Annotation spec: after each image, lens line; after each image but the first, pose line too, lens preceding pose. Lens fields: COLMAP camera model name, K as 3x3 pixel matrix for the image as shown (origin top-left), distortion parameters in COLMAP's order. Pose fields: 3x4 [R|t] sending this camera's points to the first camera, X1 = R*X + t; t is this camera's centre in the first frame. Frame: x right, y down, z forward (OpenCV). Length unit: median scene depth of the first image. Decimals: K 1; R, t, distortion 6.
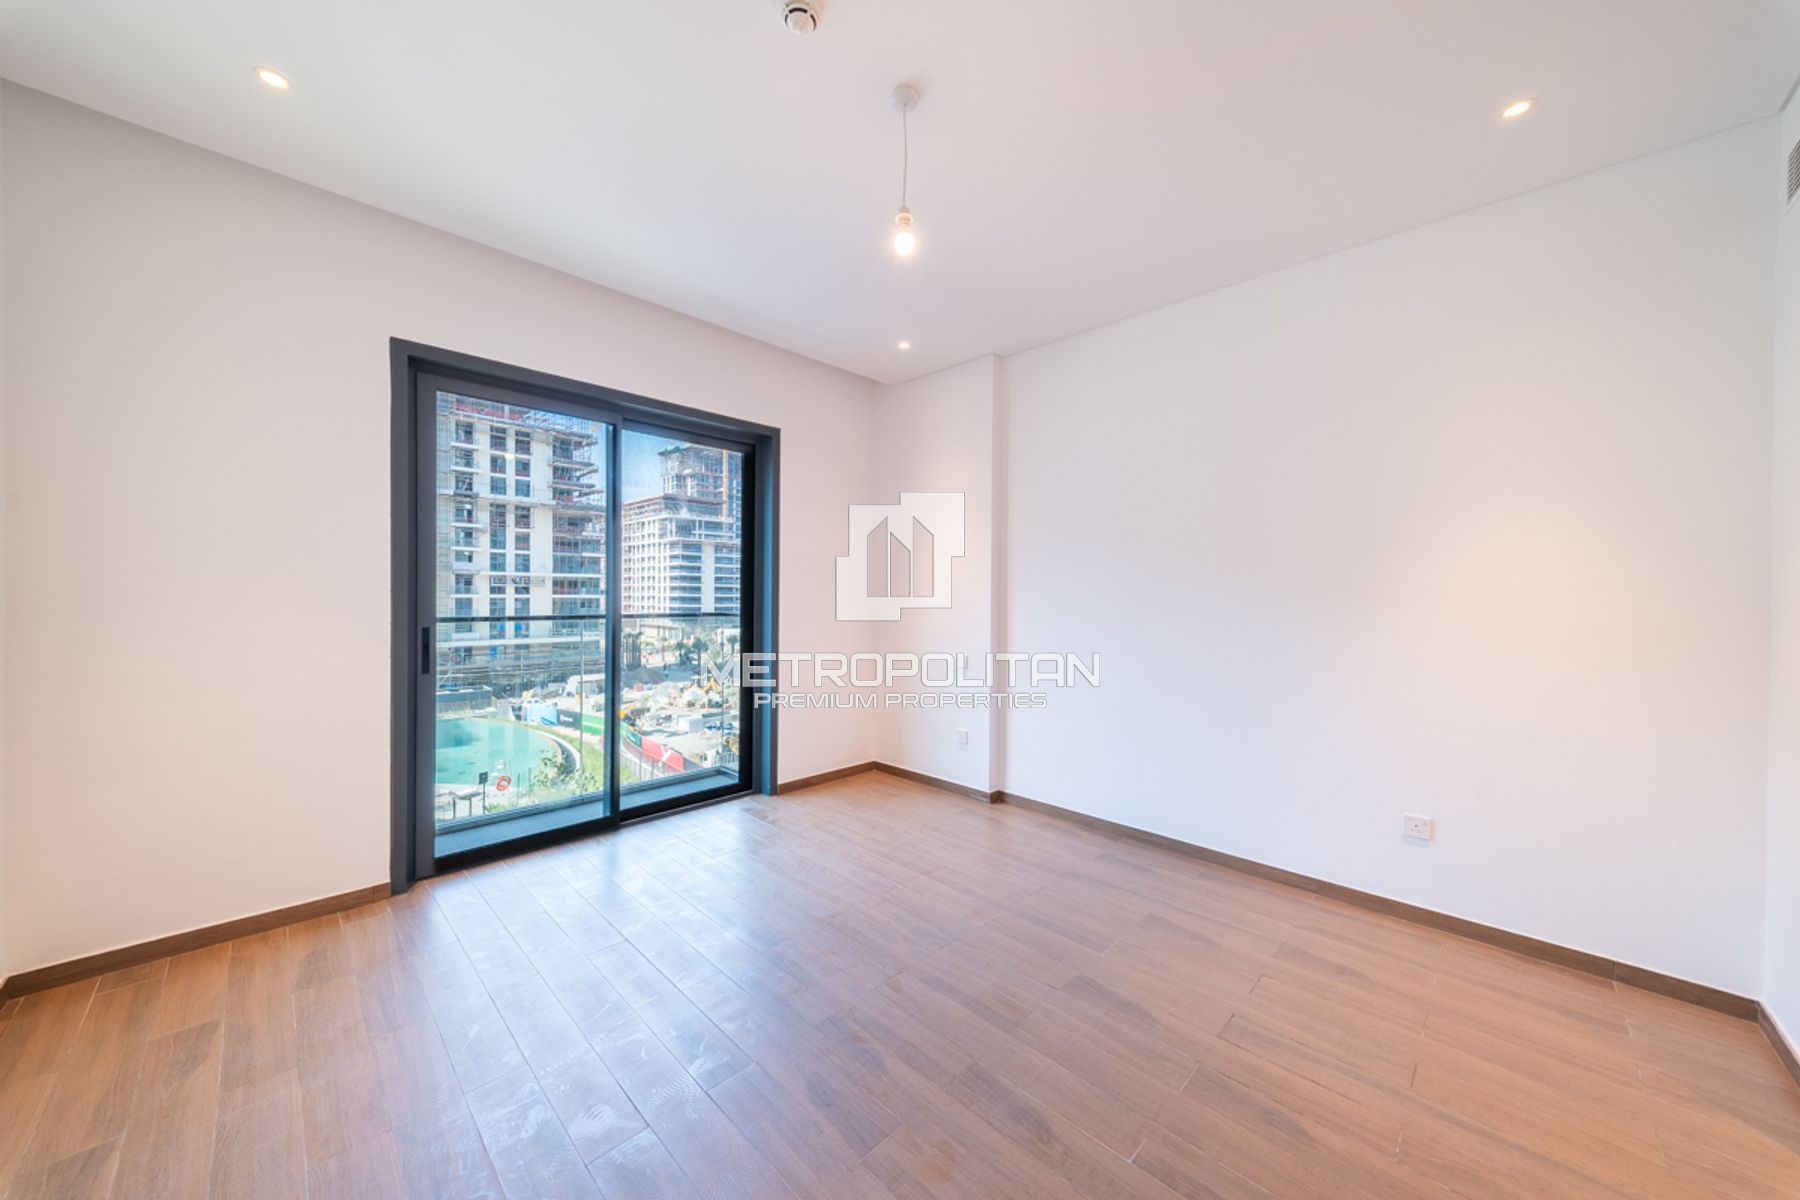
lens RADIAL K [[626.4, 0, 900.0], [0, 626.4, 600.0], [0, 0, 1]] dist [0.001793, -0.000112]
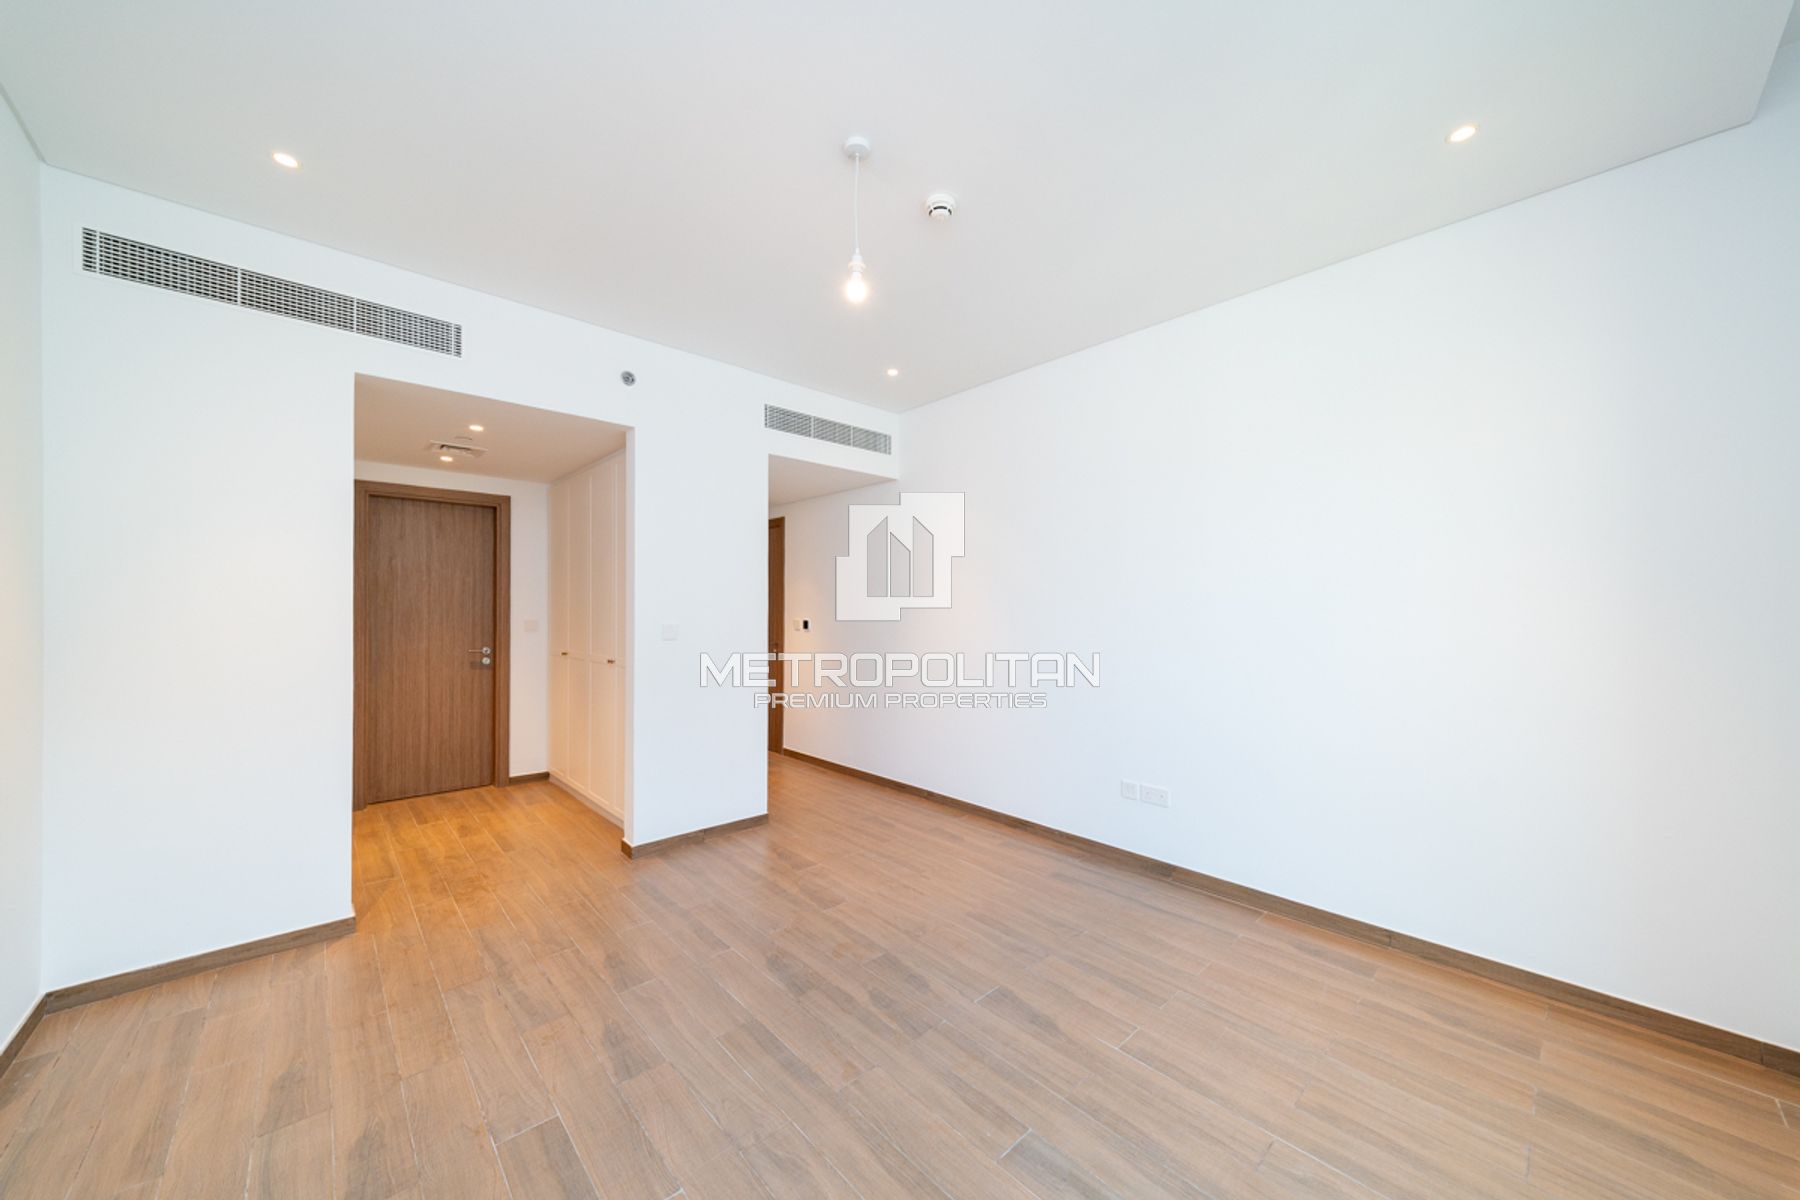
lens RADIAL K [[633.7, 0, 899.3], [0, 633.7, 606.6], [0, 0, 1]] dist [-0.000019, -0.000108]
pose [[-0.998833, -0.012772, 0.046580, -0.096974], [-0.012215, 0.999851, 0.012224, -0.037658], [-0.046729, 0.011641, -0.998840, 1.657997]]
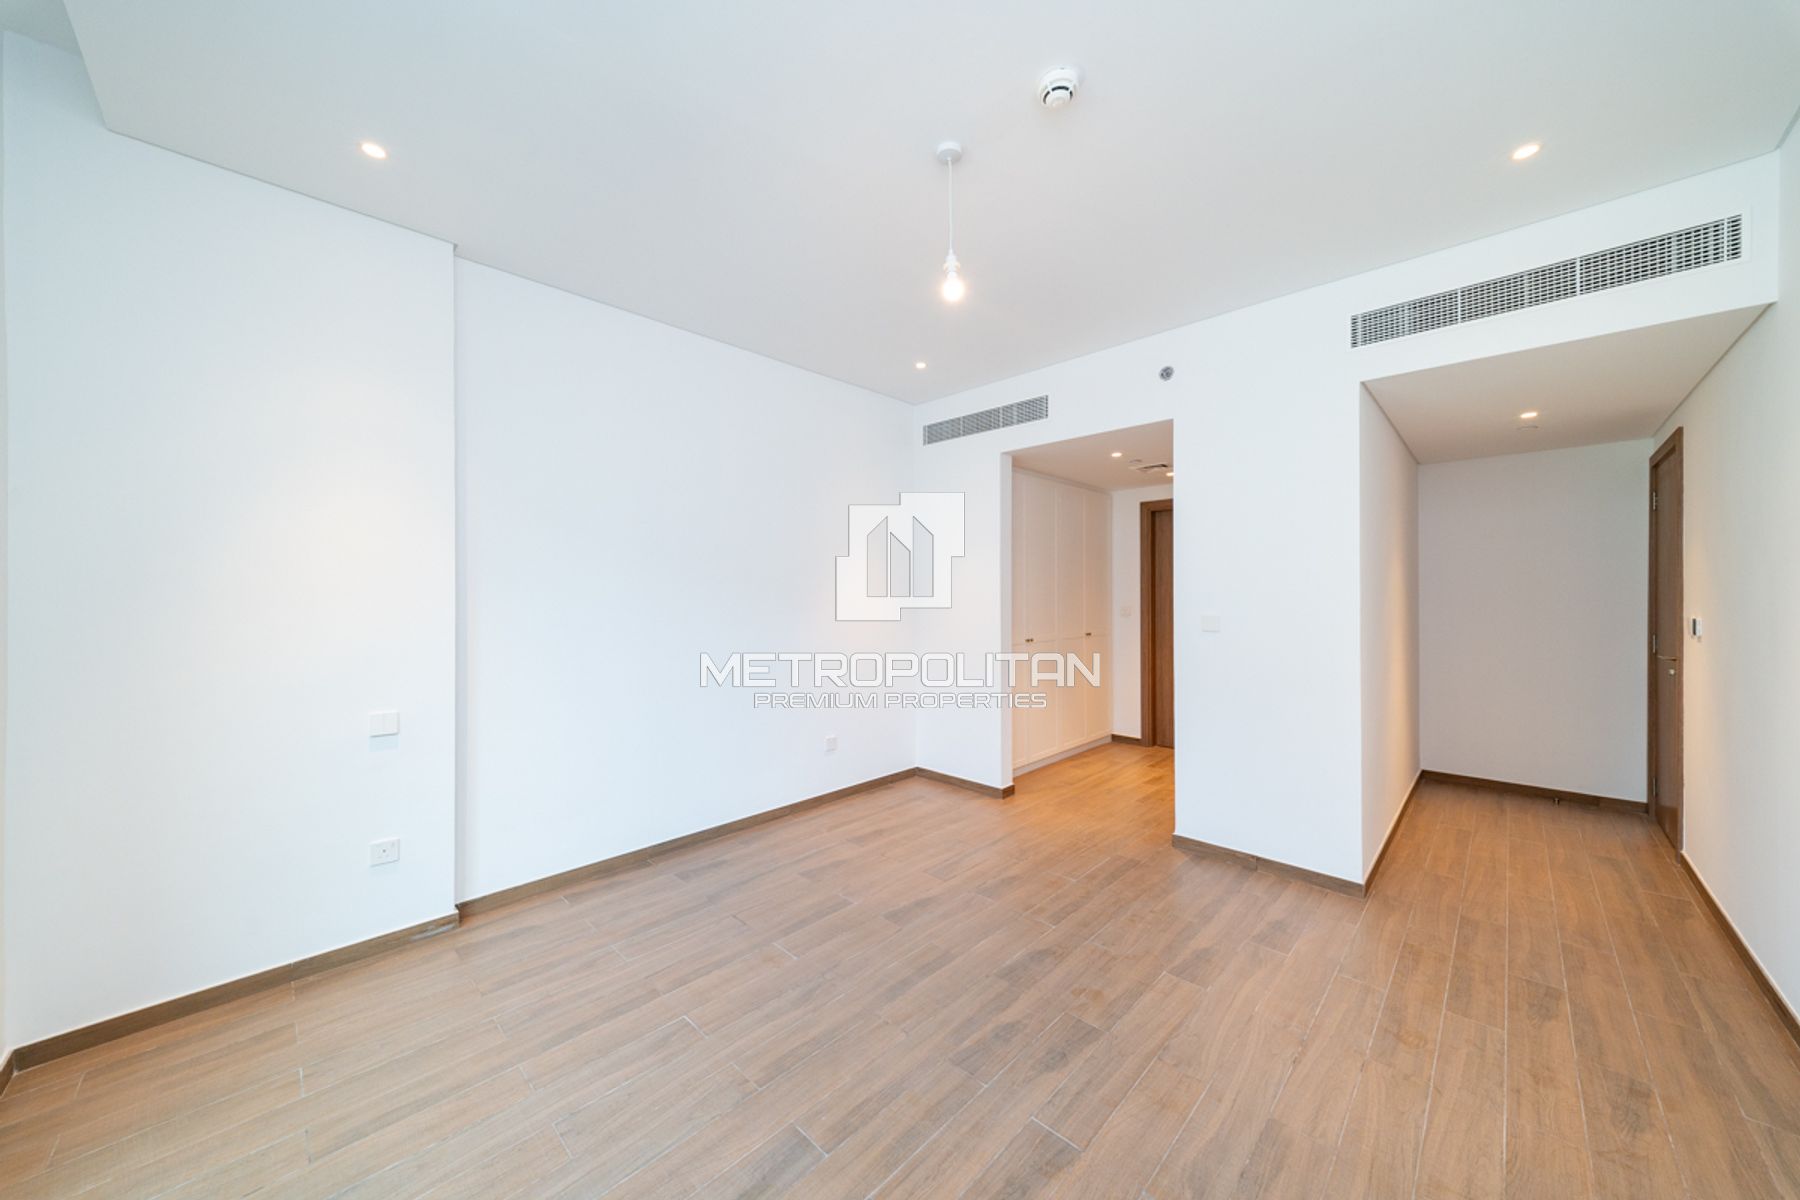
lens RADIAL K [[626.4, 0, 900.0], [0, 626.4, 600.0], [0, 0, 1]] dist [0.001793, -0.000112]
pose [[-0.003689, -0.022511, 0.999740, -0.854964], [0.017717, 0.999588, 0.022572, -0.048132], [-0.999836, 0.017795, -0.003289, 0.879323]]
